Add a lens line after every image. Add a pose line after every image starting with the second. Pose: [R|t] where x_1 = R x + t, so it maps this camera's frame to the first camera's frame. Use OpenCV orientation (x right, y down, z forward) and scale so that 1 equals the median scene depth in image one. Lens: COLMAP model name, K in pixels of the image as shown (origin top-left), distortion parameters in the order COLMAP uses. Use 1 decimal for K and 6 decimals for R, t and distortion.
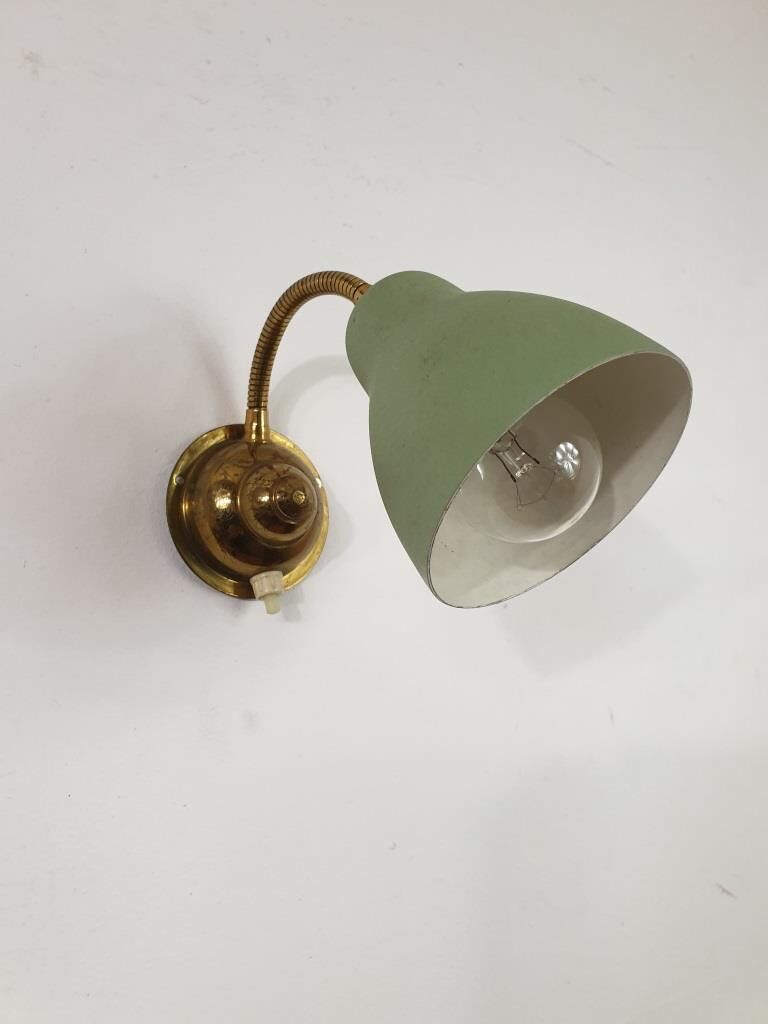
lens RADIAL K [[777.7, 0, 384.0], [0, 777.7, 512.0], [0, 0, 1]] dist [0.160674, -0.209182]
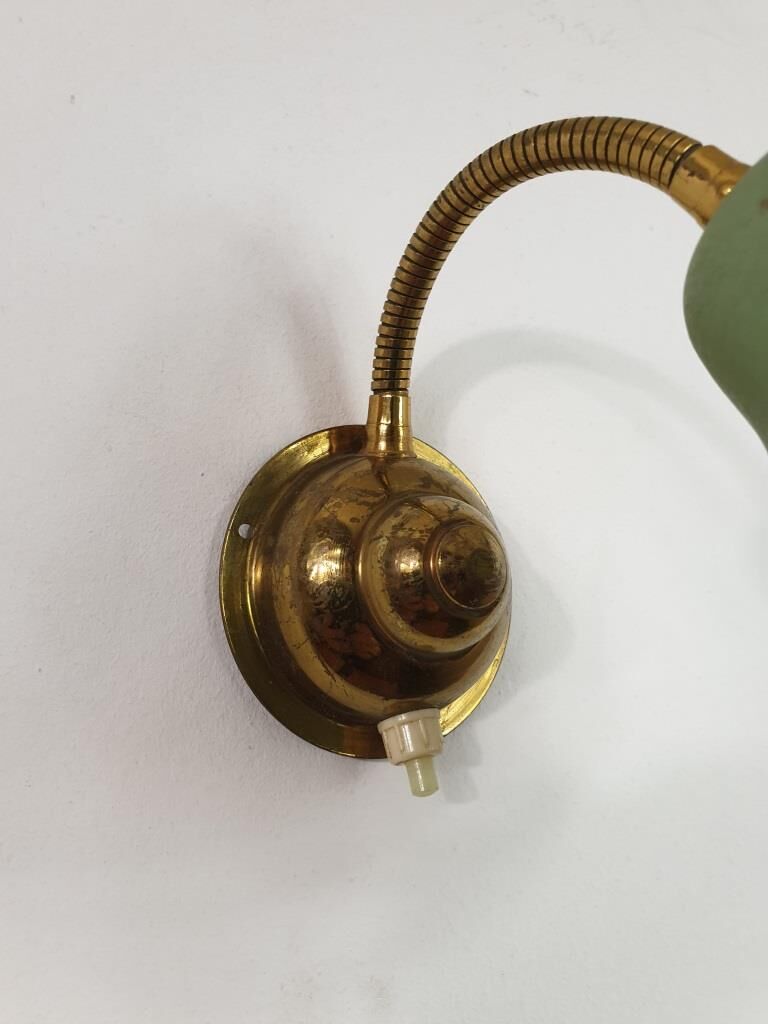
lens RADIAL K [[777.7, 0, 384.0], [0, 777.7, 512.0], [0, 0, 1]] dist [0.160674, -0.209182]
pose [[0.995972, -0.009985, -0.089102, -0.121412], [0.005218, 0.998550, -0.053570, -0.024664], [0.089508, 0.052889, 0.994581, 0.488130]]
